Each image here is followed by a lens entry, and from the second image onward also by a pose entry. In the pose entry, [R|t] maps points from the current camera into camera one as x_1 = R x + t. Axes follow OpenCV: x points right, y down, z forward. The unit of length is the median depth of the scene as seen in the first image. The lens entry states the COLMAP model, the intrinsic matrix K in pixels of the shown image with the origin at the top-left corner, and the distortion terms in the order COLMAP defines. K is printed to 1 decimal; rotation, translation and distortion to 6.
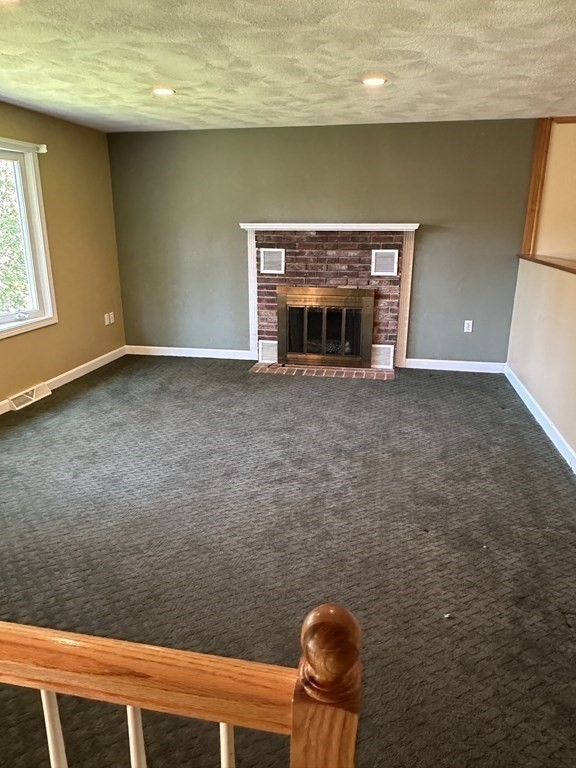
lens RADIAL K [[527.3, 0, 285.2], [0, 527.3, 379.0], [0, 0, 1]] dist [-0.016084, 0.024062]
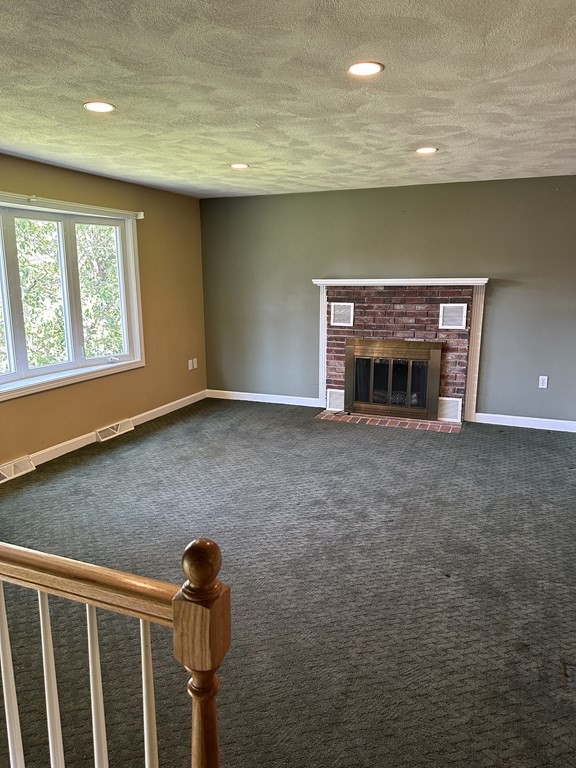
lens RADIAL K [[535.8, 0, 282.1], [0, 535.8, 383.4], [0, 0, 1]] dist [0.065031, -0.069433]
pose [[0.982047, 0.034876, -0.185384, 0.080771], [-0.051353, 0.995071, -0.084834, 0.013592], [0.181511, 0.092831, 0.978997, -0.074659]]
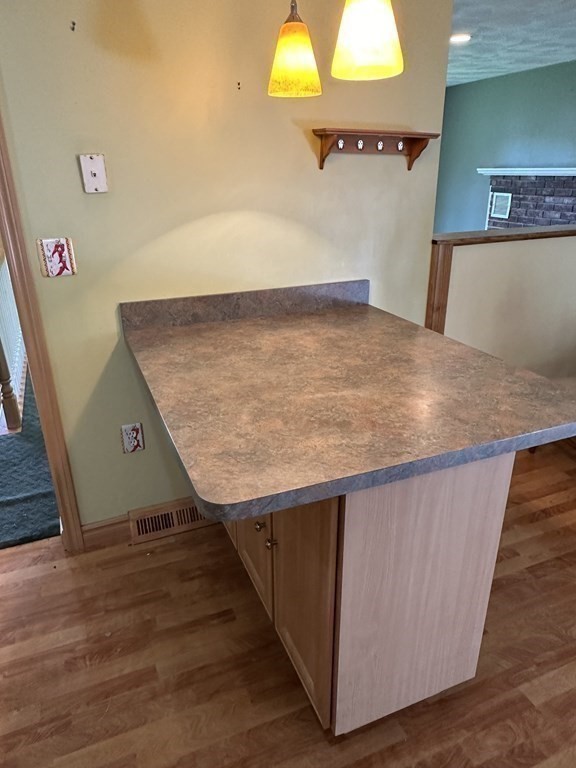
lens RADIAL K [[527.3, 0, 288.1], [0, 527.3, 381.7], [0, 0, 1]] dist [-0.016084, 0.024062]
pose [[0.555685, 0.309126, -0.771787, 0.862510], [-0.233258, 0.948989, 0.212156, -0.016772], [0.798001, 0.062133, 0.599445, 0.066227]]
